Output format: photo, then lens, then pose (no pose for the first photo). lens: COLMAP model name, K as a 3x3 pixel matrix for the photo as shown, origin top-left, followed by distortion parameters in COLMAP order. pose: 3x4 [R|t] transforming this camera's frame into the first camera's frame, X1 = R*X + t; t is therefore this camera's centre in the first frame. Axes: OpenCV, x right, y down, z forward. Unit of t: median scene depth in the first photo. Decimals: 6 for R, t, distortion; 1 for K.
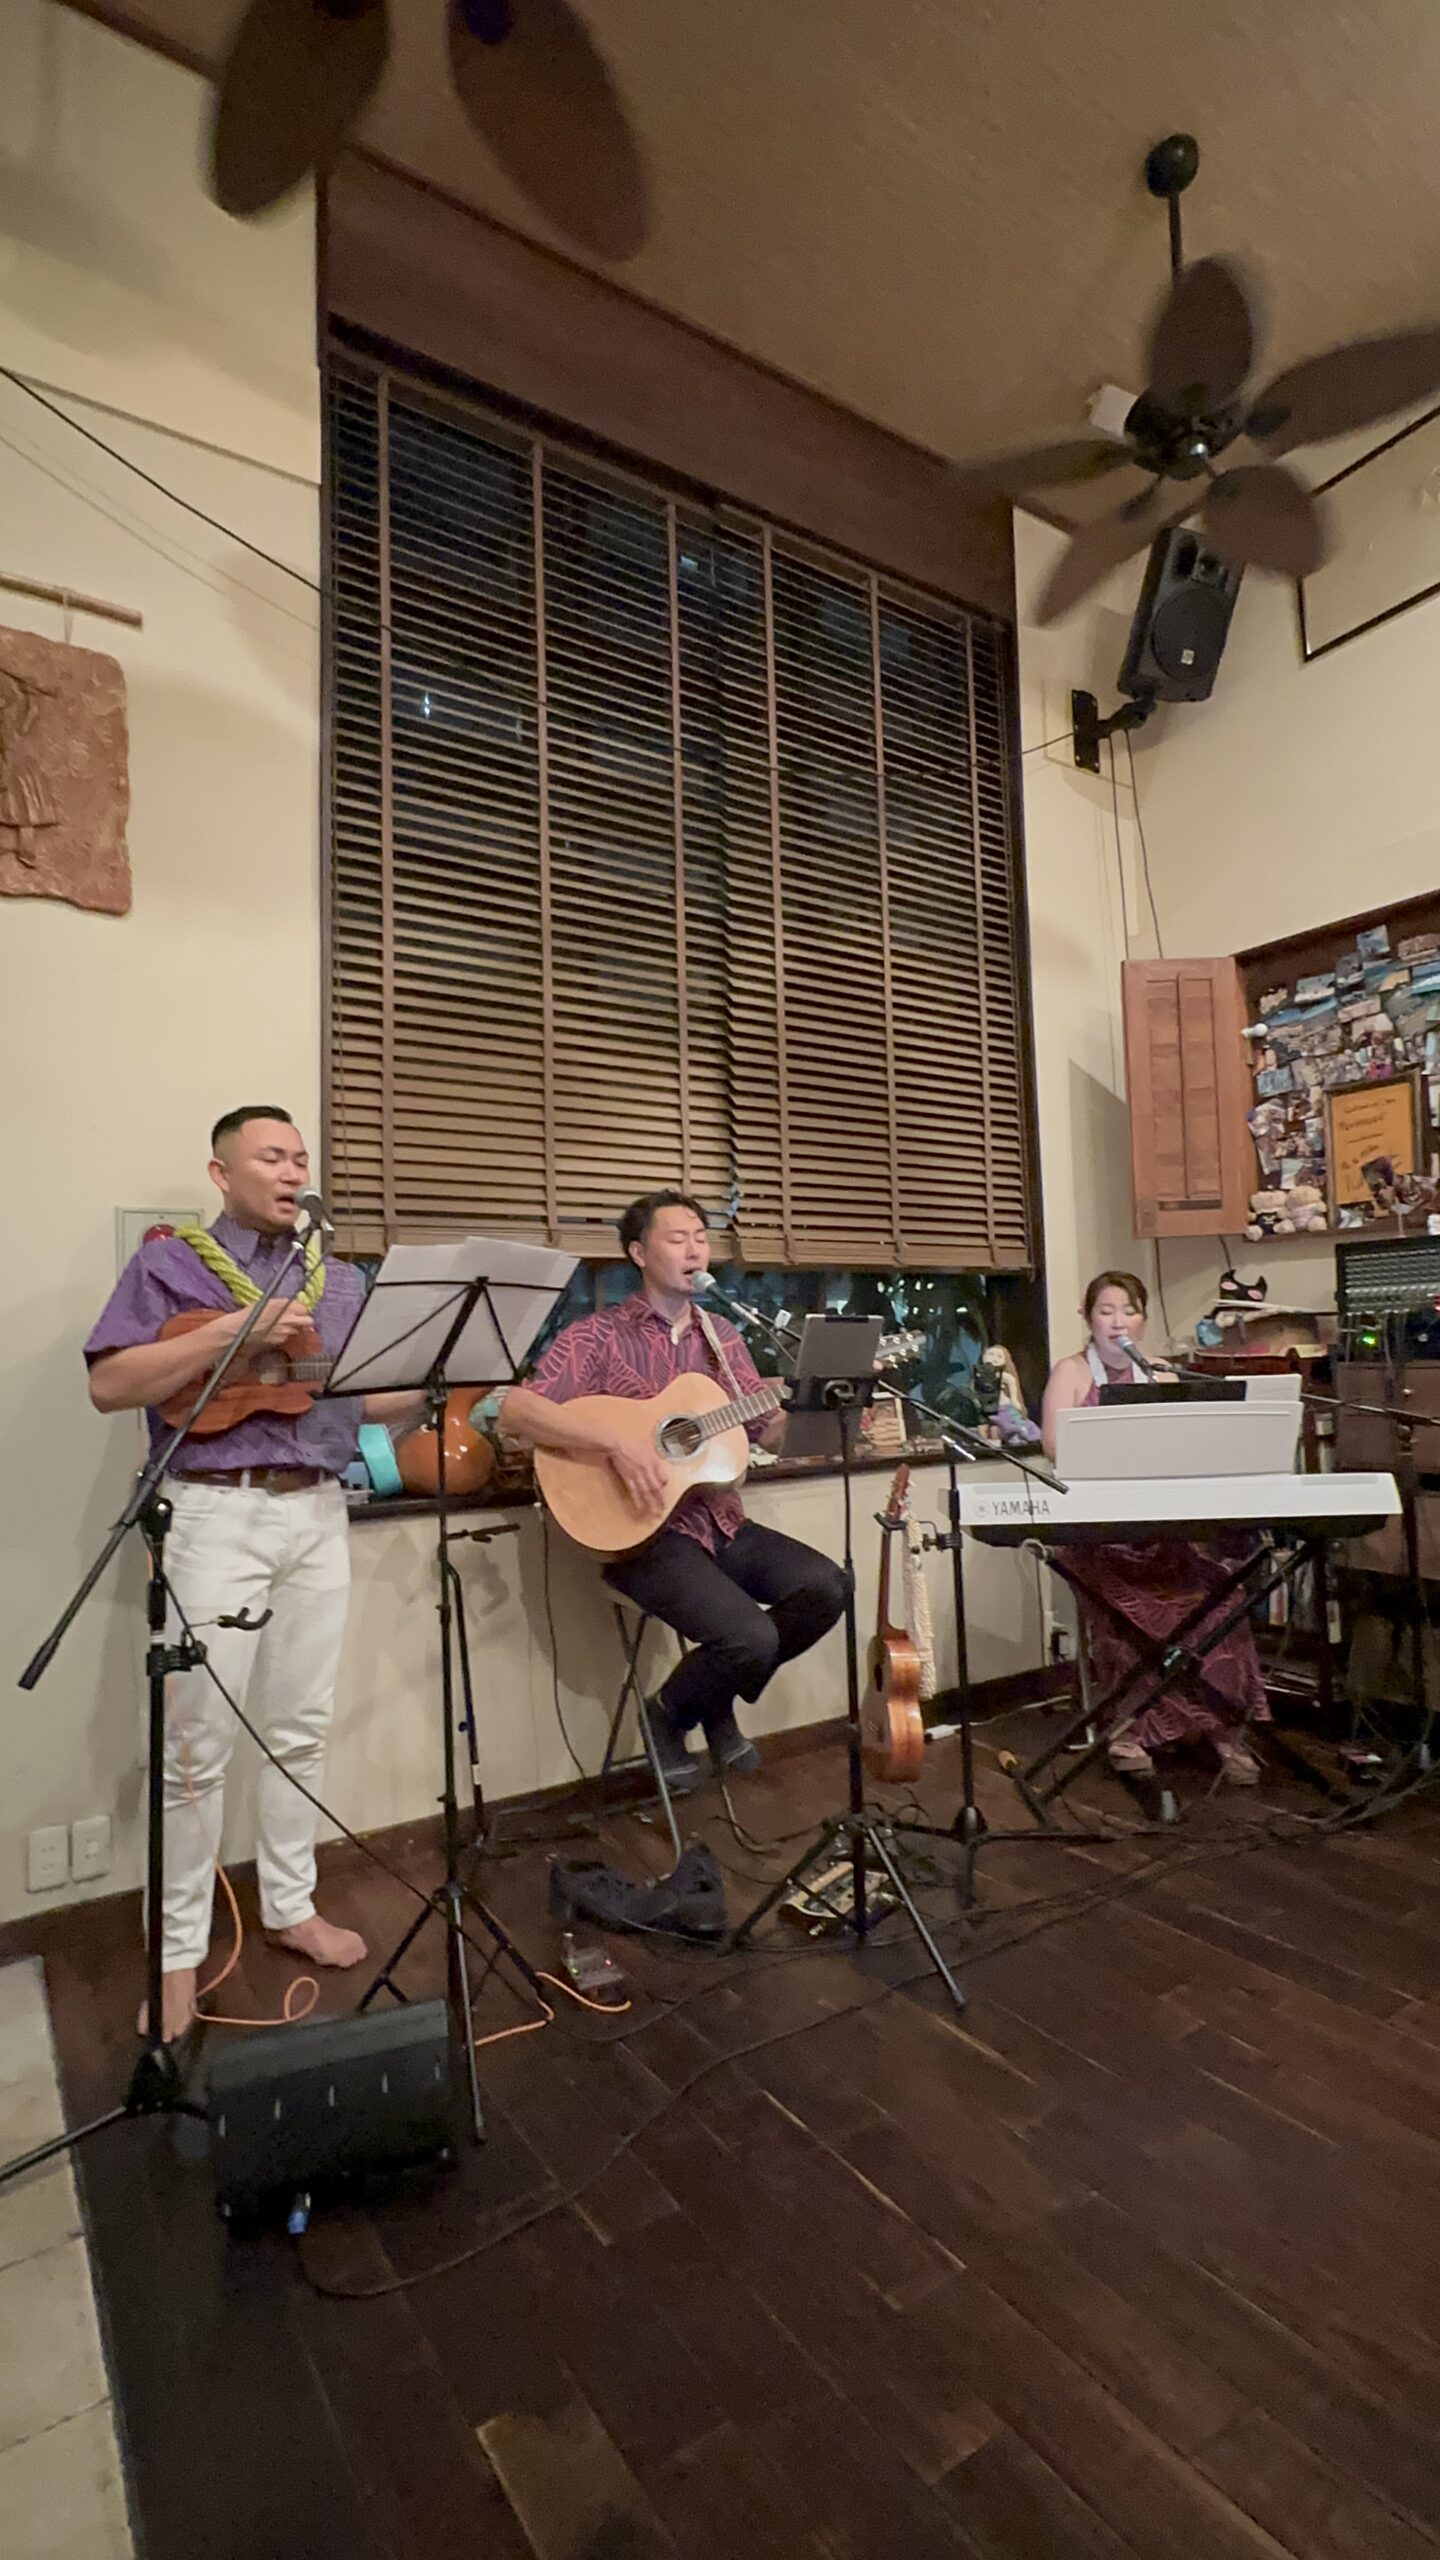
lens RADIAL K [[1172.0, 0, 721.0], [0, 1172.0, 1283.5], [0, 0, 1]] dist [-0.002288, 0.000729]
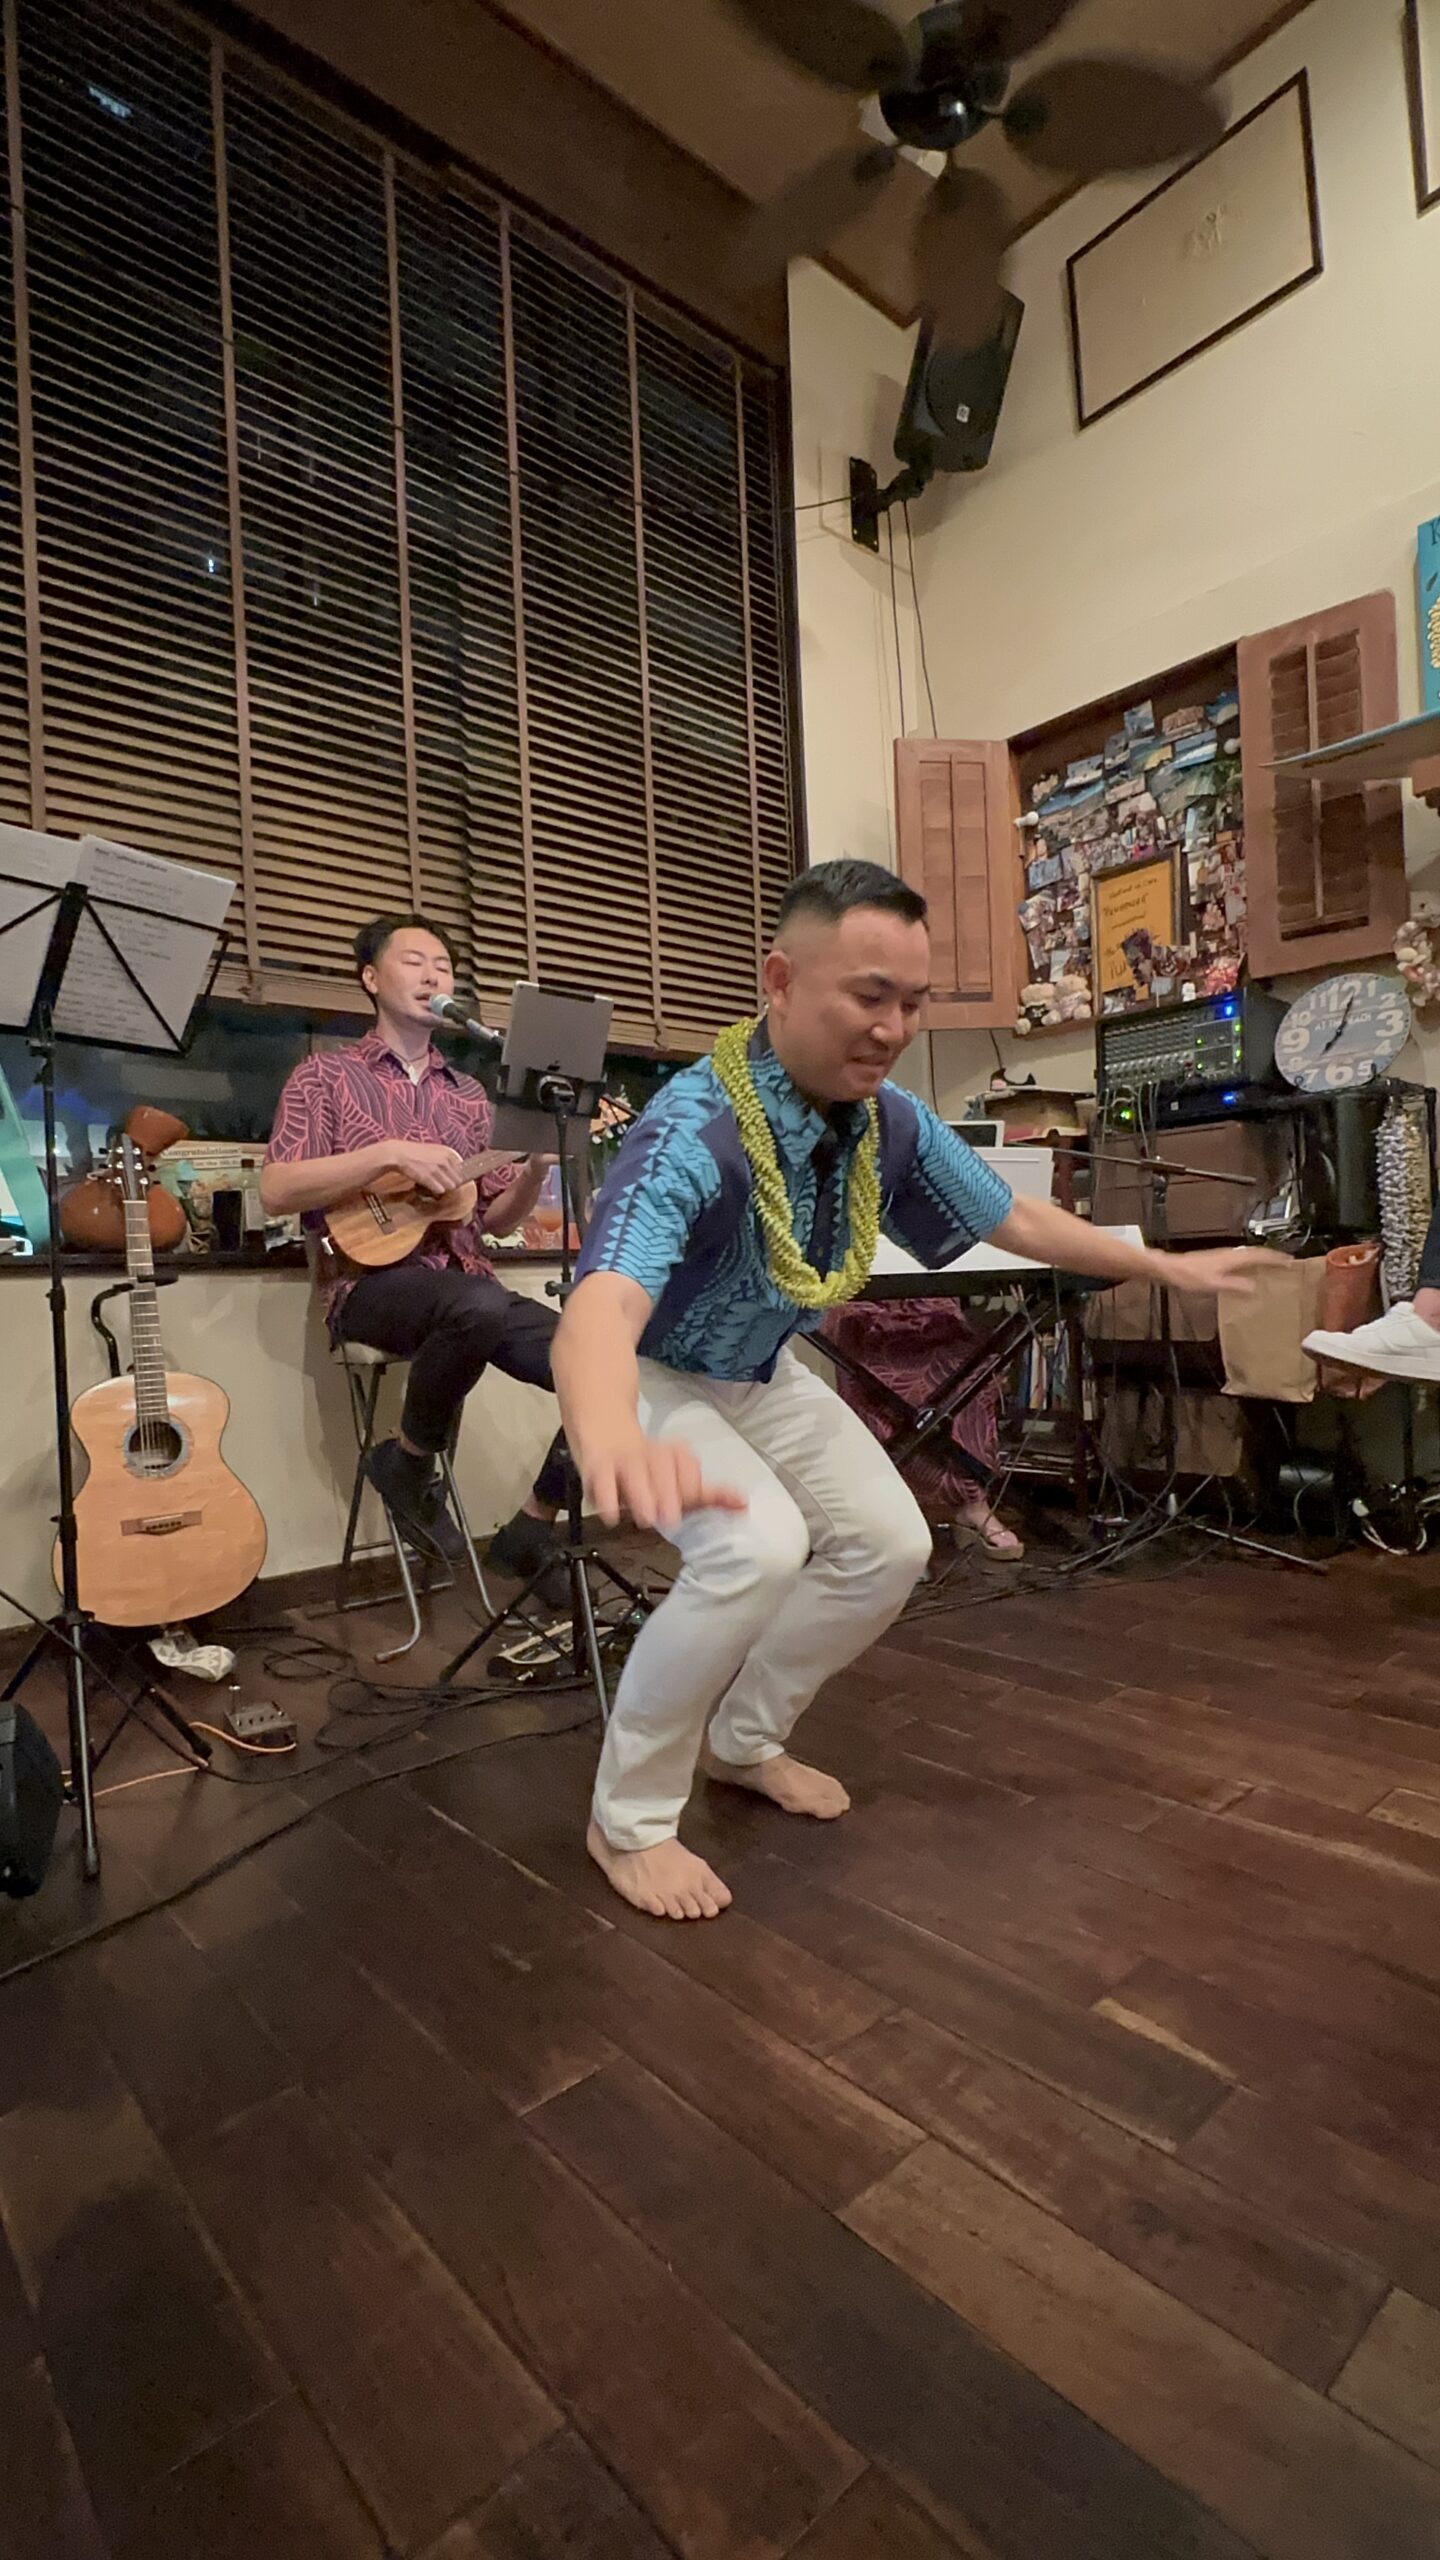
lens RADIAL K [[1172.0, 0, 720.5], [0, 1172.0, 1279.9], [0, 0, 1]] dist [-0.002288, 0.000729]
pose [[0.990327, -0.012292, 0.138207, 0.080543], [0.004544, 0.998407, 0.056237, 0.140032], [-0.138678, -0.055065, 0.988805, 0.063252]]
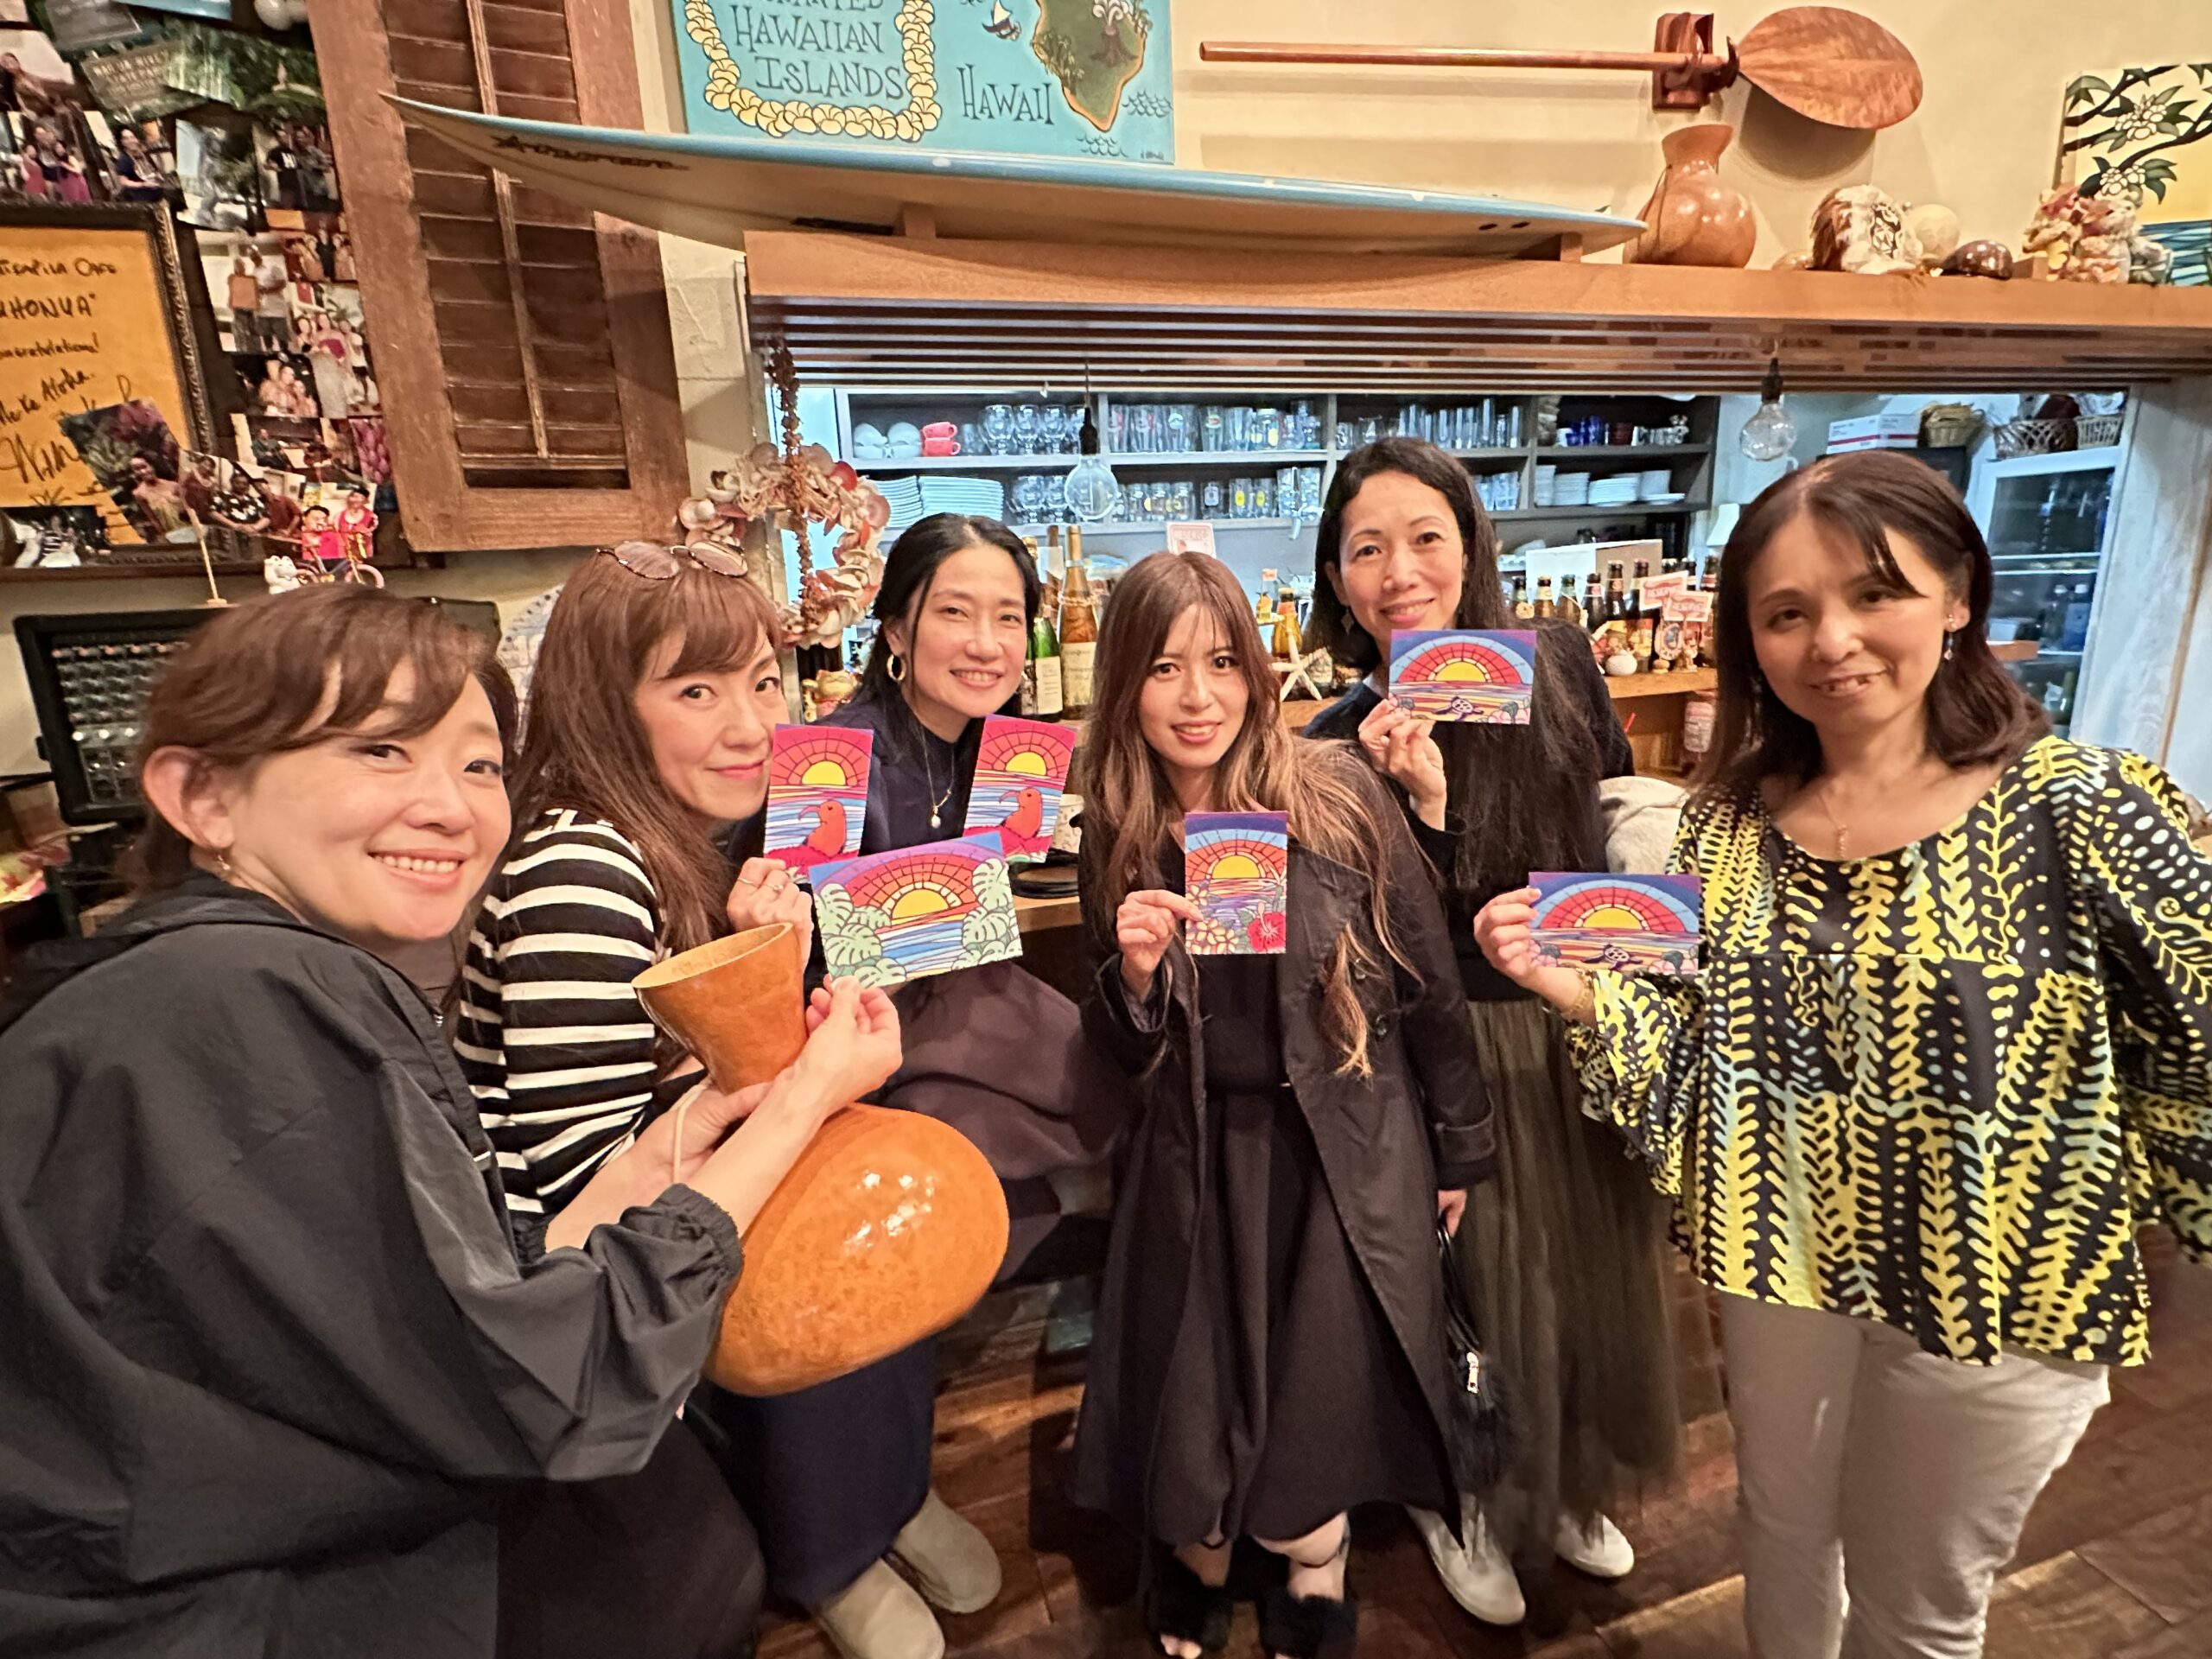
lens RADIAL K [[1045.5, 0, 1095.4], [0, 1045.5, 845.5], [0, 0, 1]] dist [-0.002694, 0.000149]
pose [[0.291204, -0.208844, 0.933587, 0.316175], [-0.017600, 0.974546, 0.223497, -0.047363], [-0.956499, -0.081514, 0.280116, 0.603248]]
